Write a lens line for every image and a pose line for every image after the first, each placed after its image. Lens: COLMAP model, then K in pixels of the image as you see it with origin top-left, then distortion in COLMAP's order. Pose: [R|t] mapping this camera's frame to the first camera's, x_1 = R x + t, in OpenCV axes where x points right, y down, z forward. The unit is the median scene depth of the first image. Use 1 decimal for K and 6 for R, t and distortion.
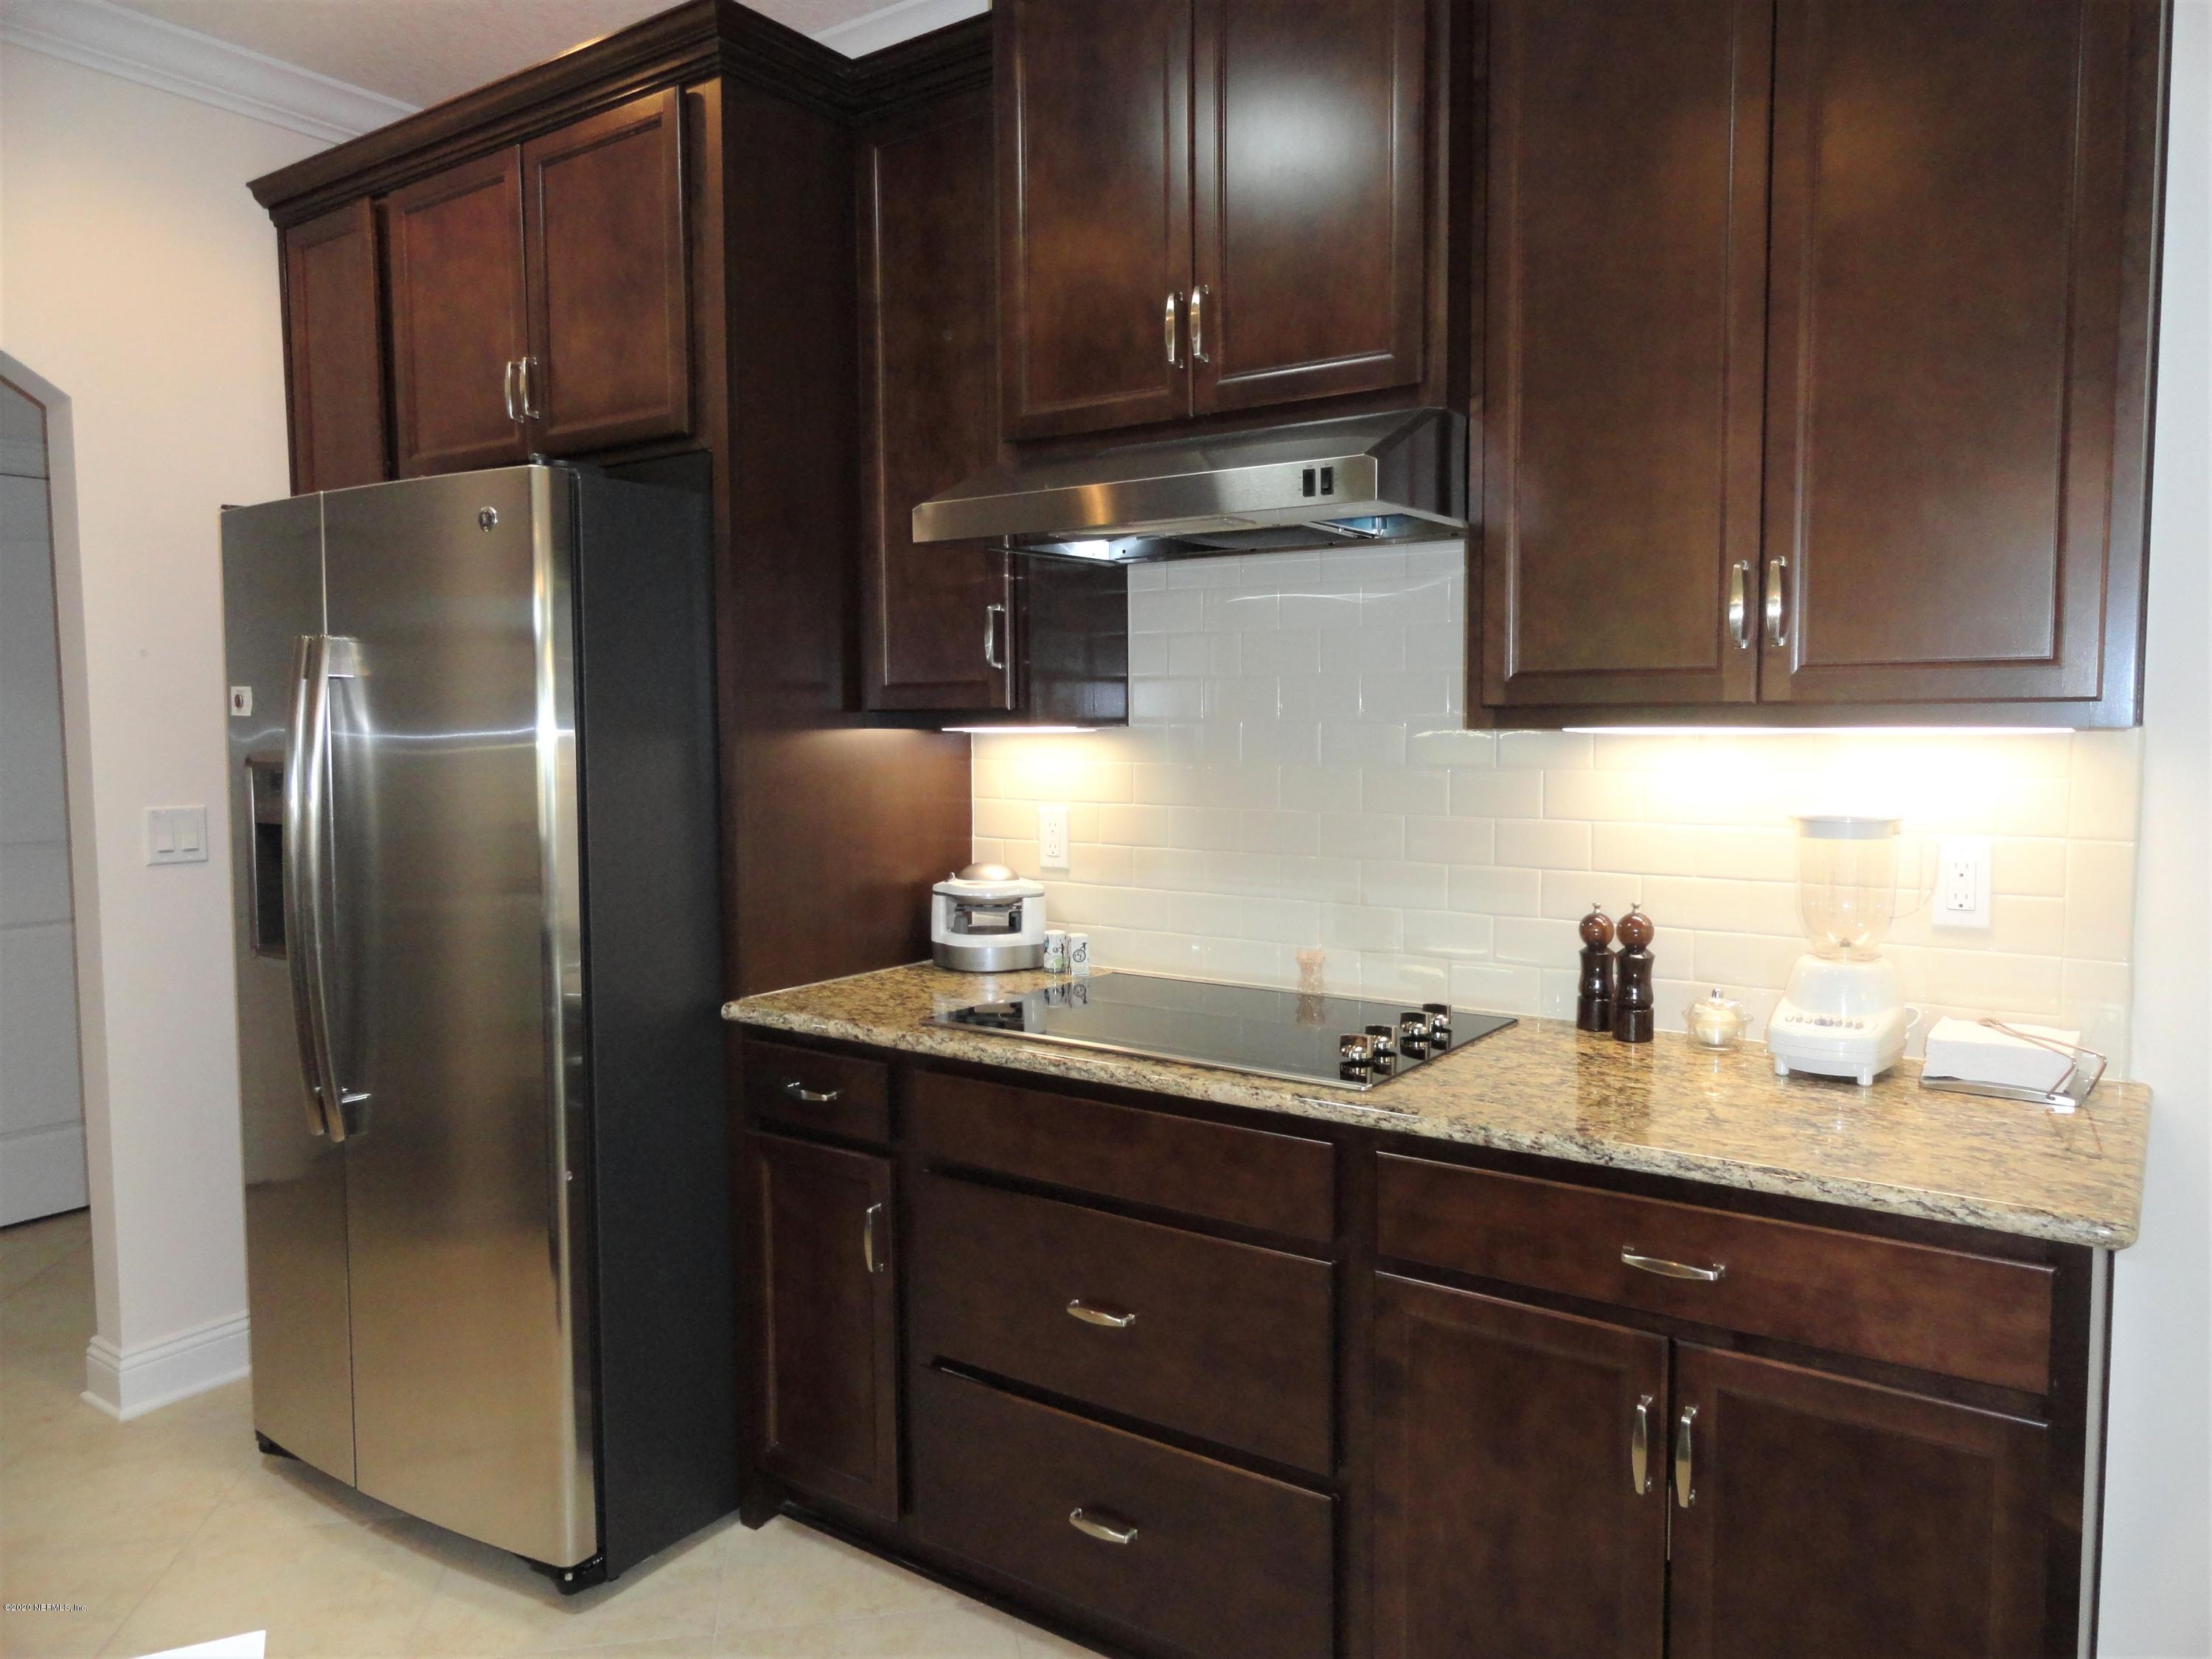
lens RADIAL K [[1544.5, 0, 1118.0], [0, 1544.5, 829.4], [0, 0, 1]] dist [-0.005255, -0.002042]
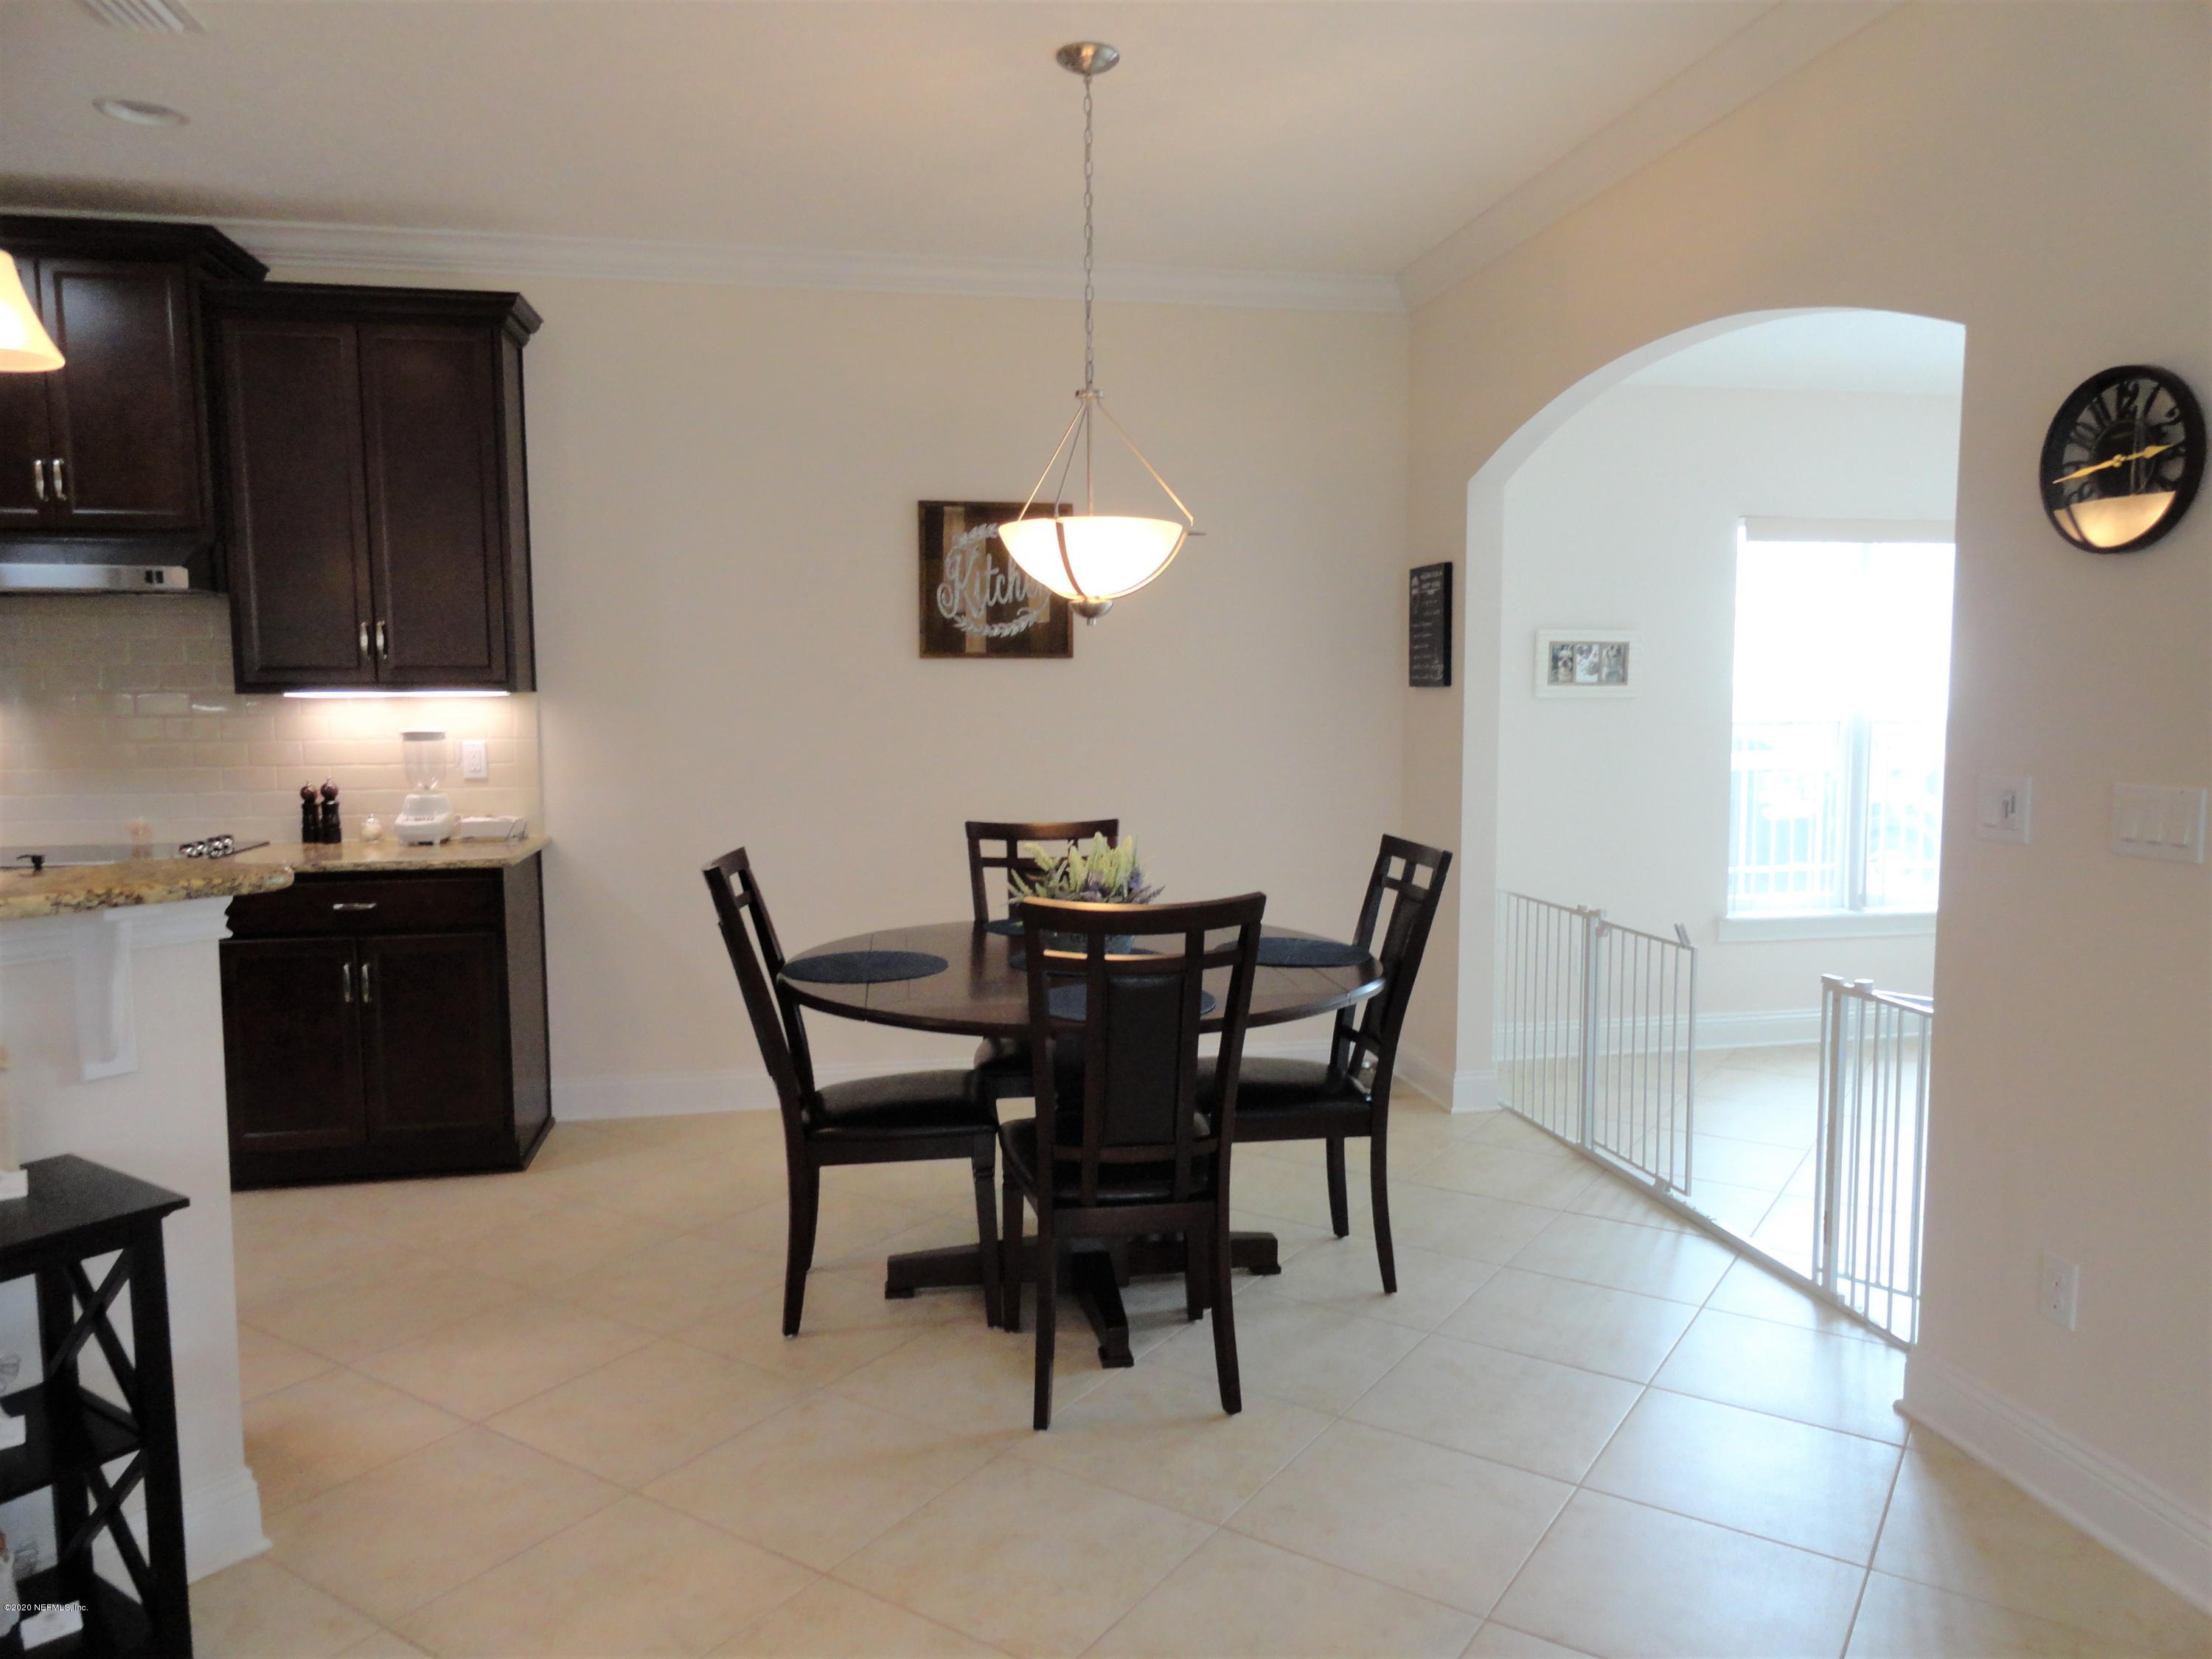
lens RADIAL K [[1544.5, 0, 1118.0], [0, 1544.5, 829.4], [0, 0, 1]] dist [-0.005255, -0.002042]
pose [[0.694560, -0.064532, 0.716535, -0.458191], [0.057202, 0.997769, 0.034412, 0.115342], [-0.717157, 0.017086, 0.696702, -1.323449]]
